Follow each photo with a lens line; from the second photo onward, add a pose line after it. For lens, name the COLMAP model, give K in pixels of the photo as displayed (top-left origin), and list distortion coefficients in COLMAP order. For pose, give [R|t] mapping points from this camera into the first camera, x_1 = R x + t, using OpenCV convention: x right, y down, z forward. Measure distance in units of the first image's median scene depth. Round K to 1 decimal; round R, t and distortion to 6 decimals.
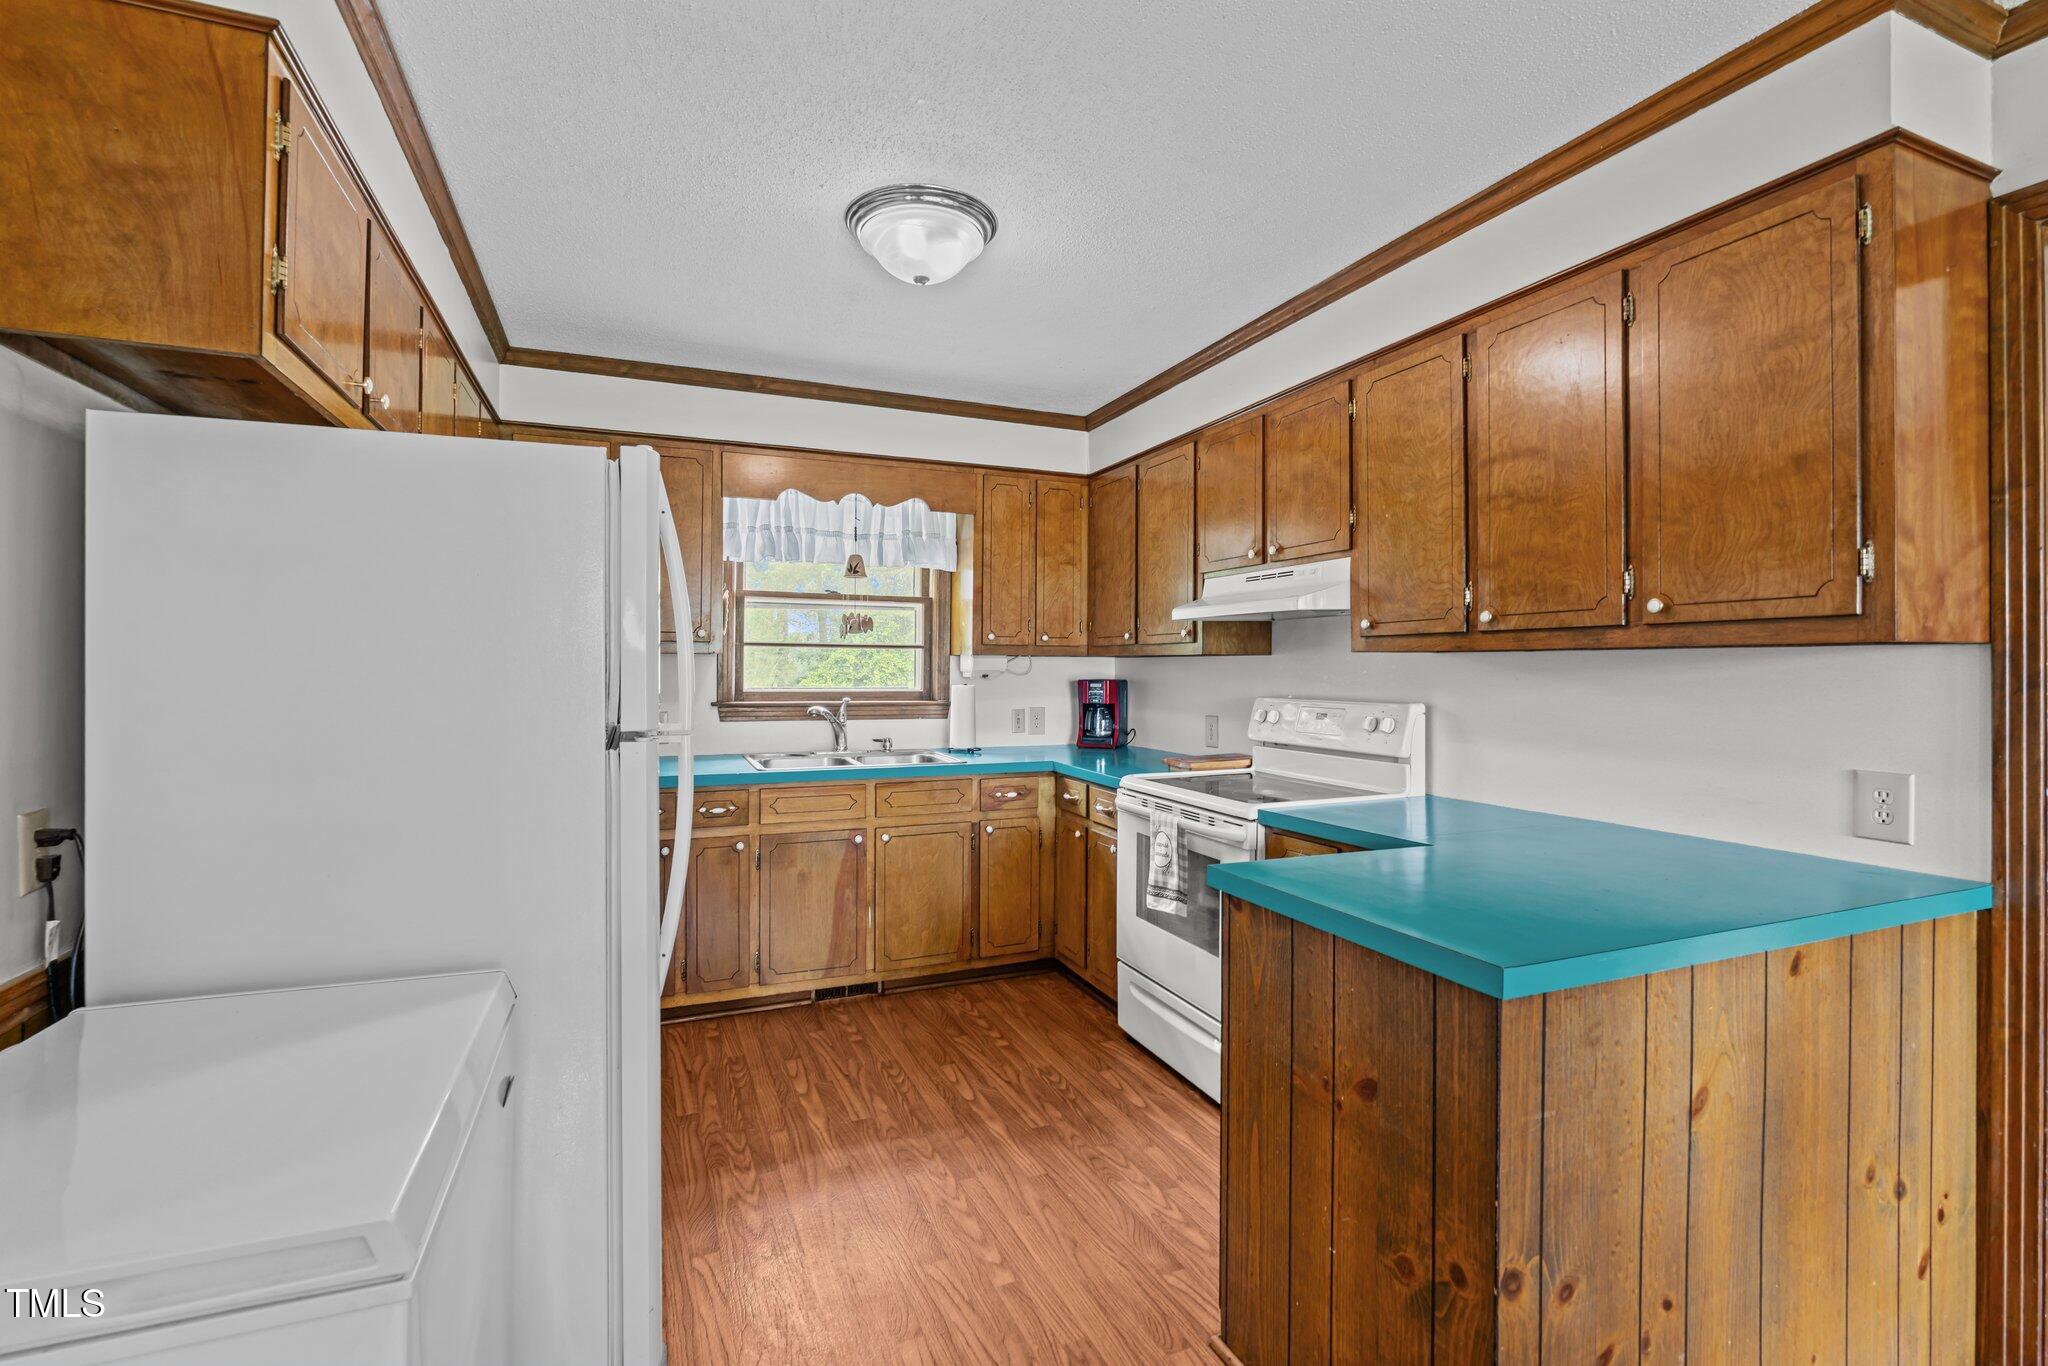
lens RADIAL K [[922.3, 0, 1029.6], [0, 922.3, 666.3], [0, 0, 1]] dist [-0.008620, -0.001325]
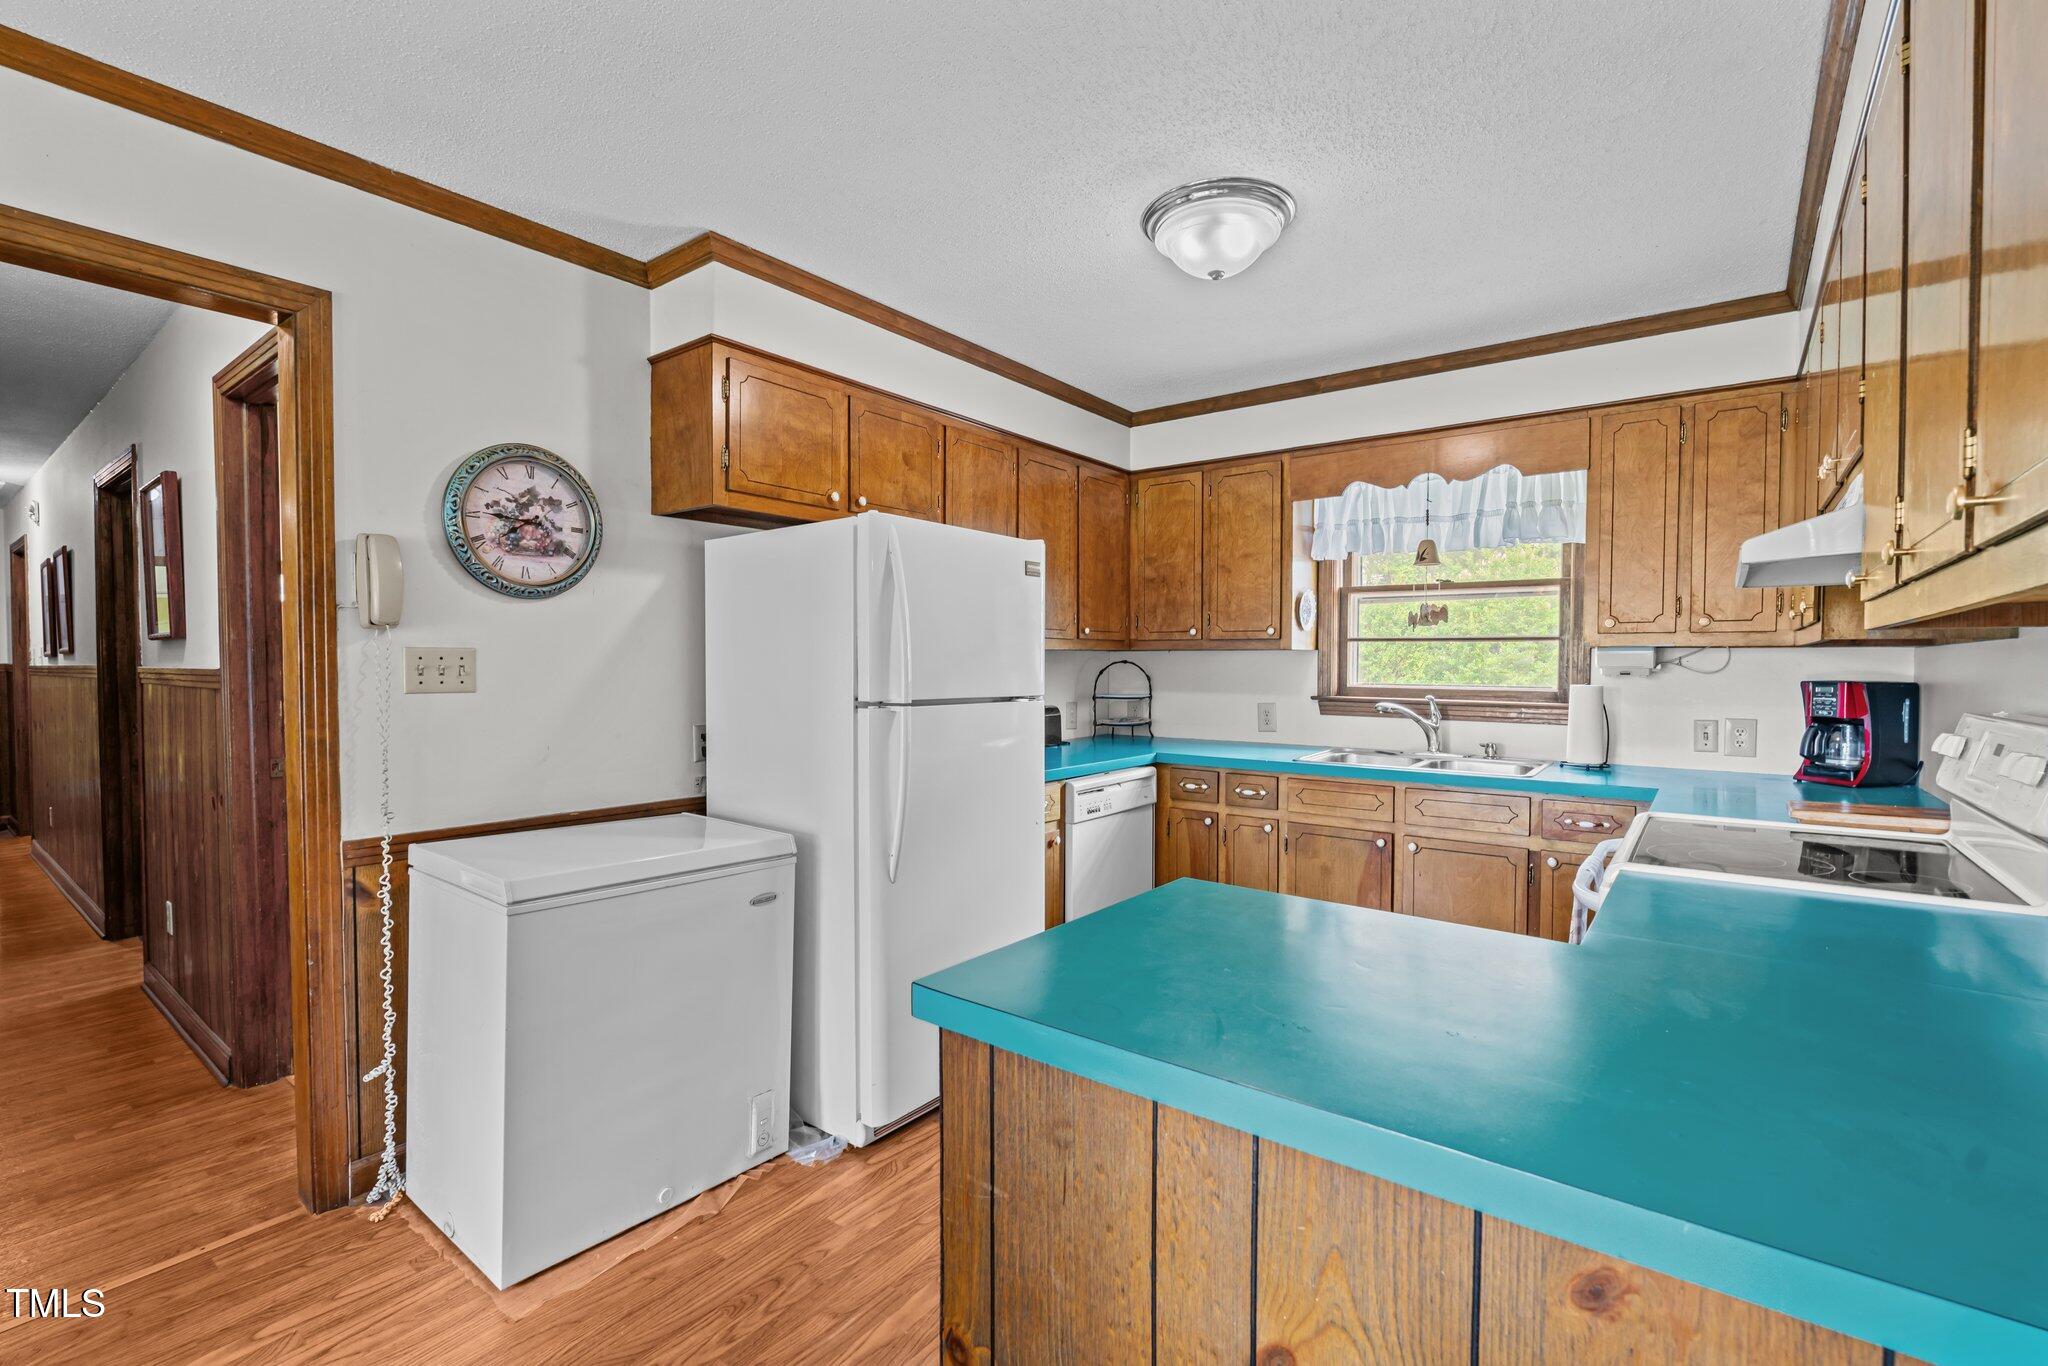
lens RADIAL K [[922.3, 0, 1028.6], [0, 922.3, 687.4], [0, 0, 1]] dist [-0.008620, -0.001325]
pose [[0.487592, 0.022157, -0.872791, 0.423421], [-0.000902, 0.999690, 0.024875, 0.003569], [0.873071, -0.011342, 0.487461, 0.204014]]
